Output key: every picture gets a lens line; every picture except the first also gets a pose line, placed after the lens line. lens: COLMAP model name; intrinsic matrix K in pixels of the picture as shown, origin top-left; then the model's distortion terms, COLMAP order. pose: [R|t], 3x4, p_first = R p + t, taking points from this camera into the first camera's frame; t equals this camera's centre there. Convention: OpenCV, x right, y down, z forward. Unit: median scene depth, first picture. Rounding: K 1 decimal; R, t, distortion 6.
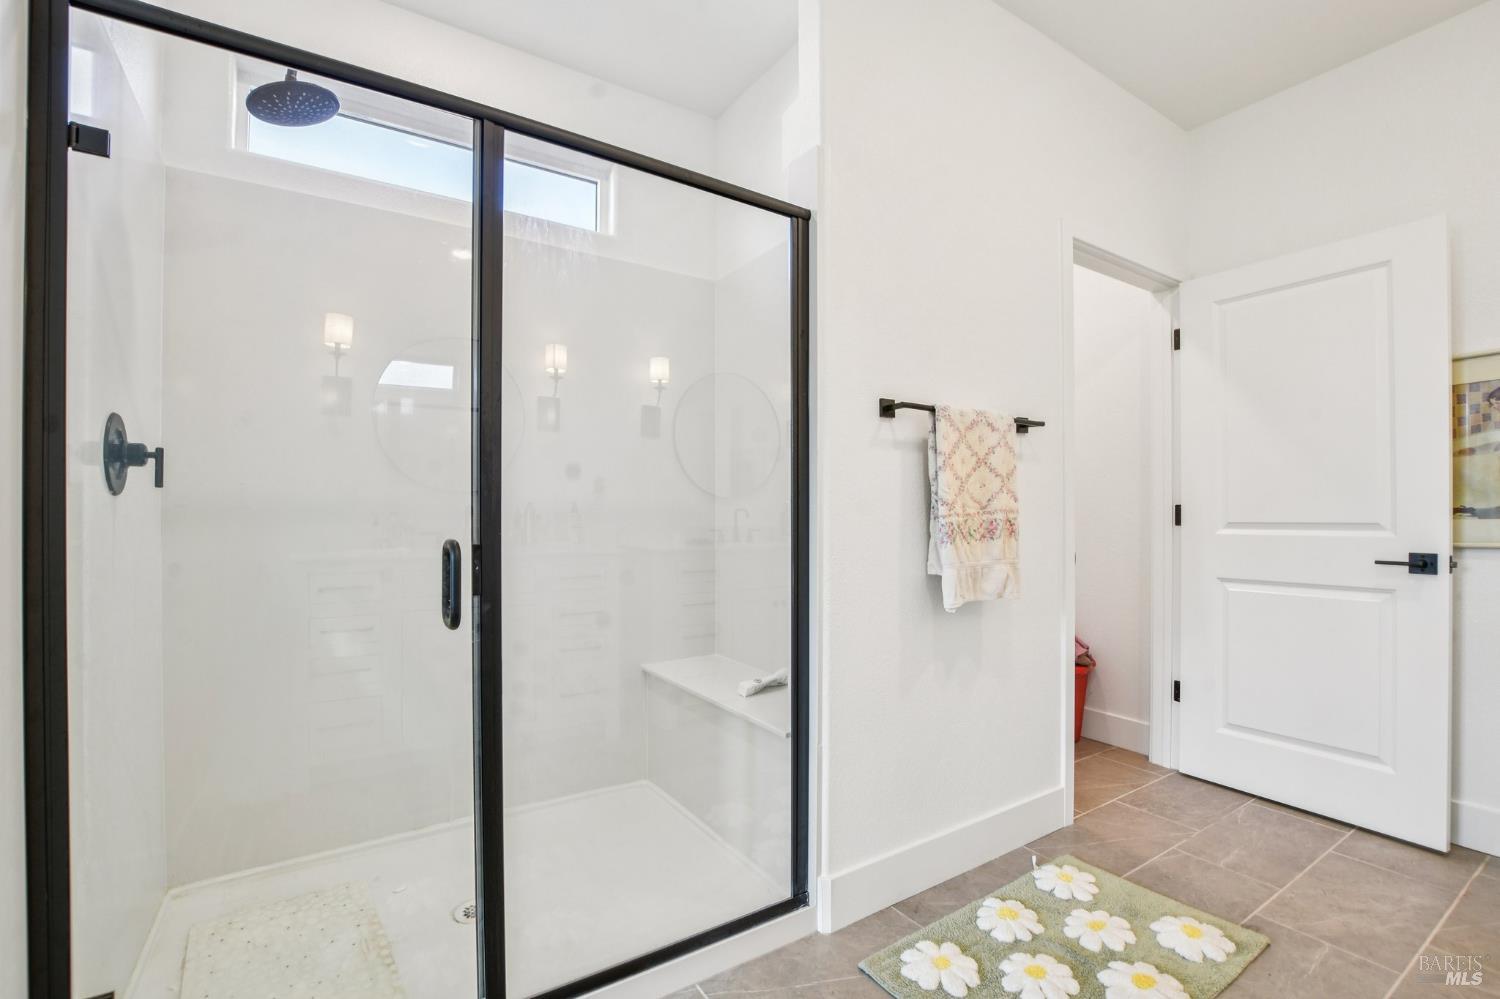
lens RADIAL K [[660.9, 0, 750.6], [0, 660.9, 521.5], [0, 0, 1]] dist [0.013019, -0.011040]
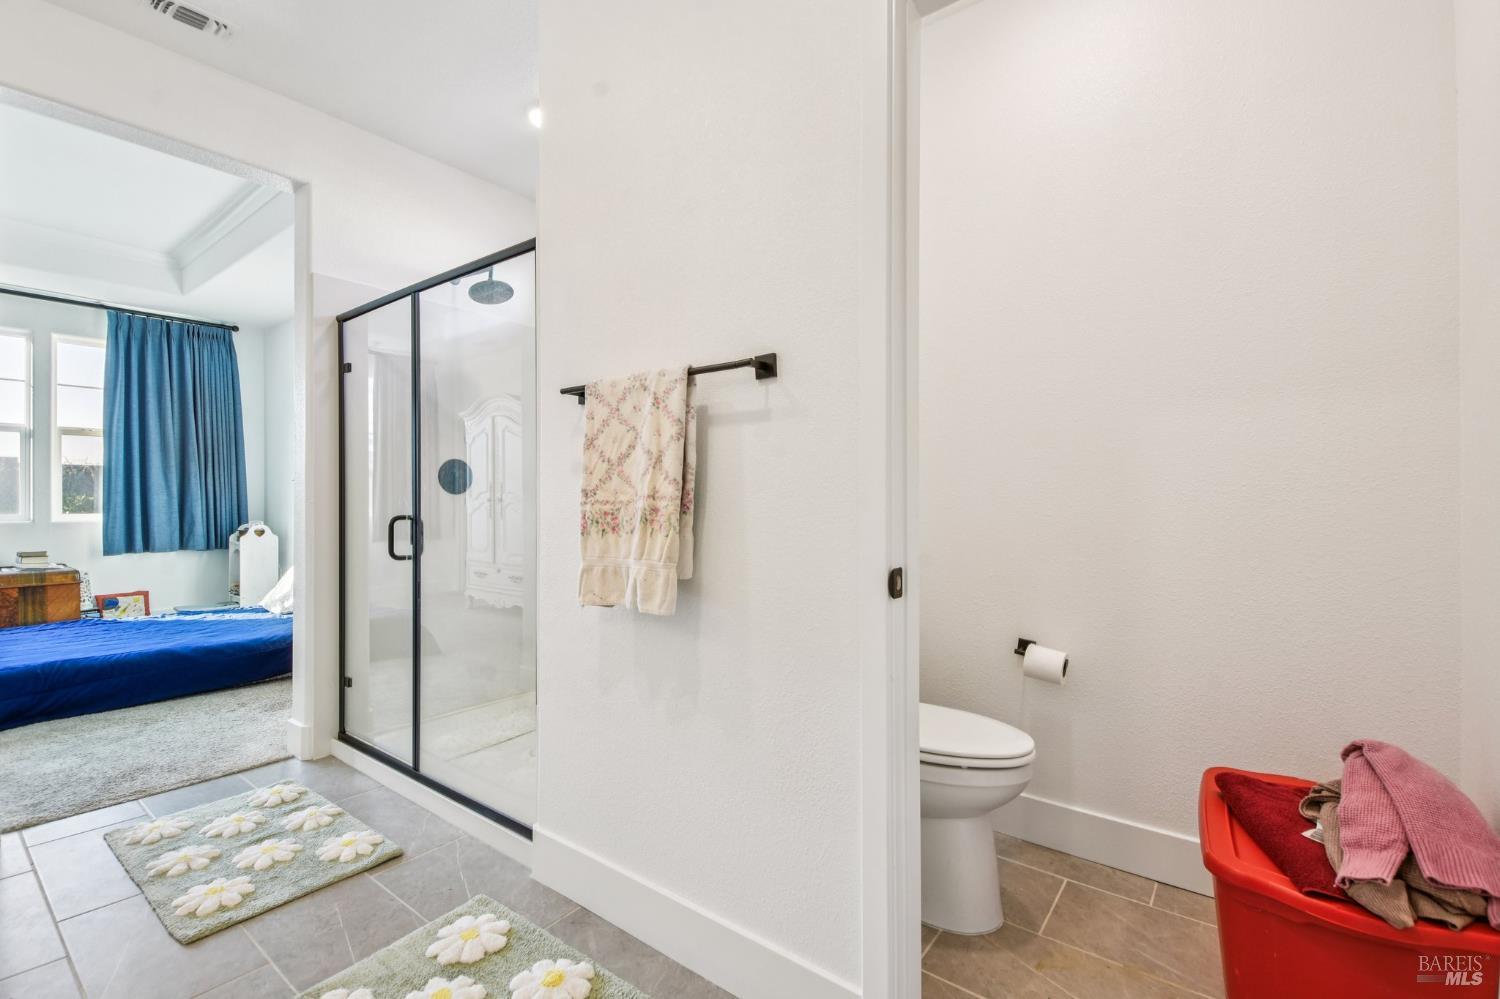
lens RADIAL K [[660.9, 0, 750.4], [0, 660.9, 487.4], [0, 0, 1]] dist [0.013019, -0.011040]
pose [[0.328167, -0.005022, -0.944606, 1.162646], [-0.001123, 0.999983, -0.005707, -0.025668], [0.944619, 0.002934, 0.328156, 0.877193]]
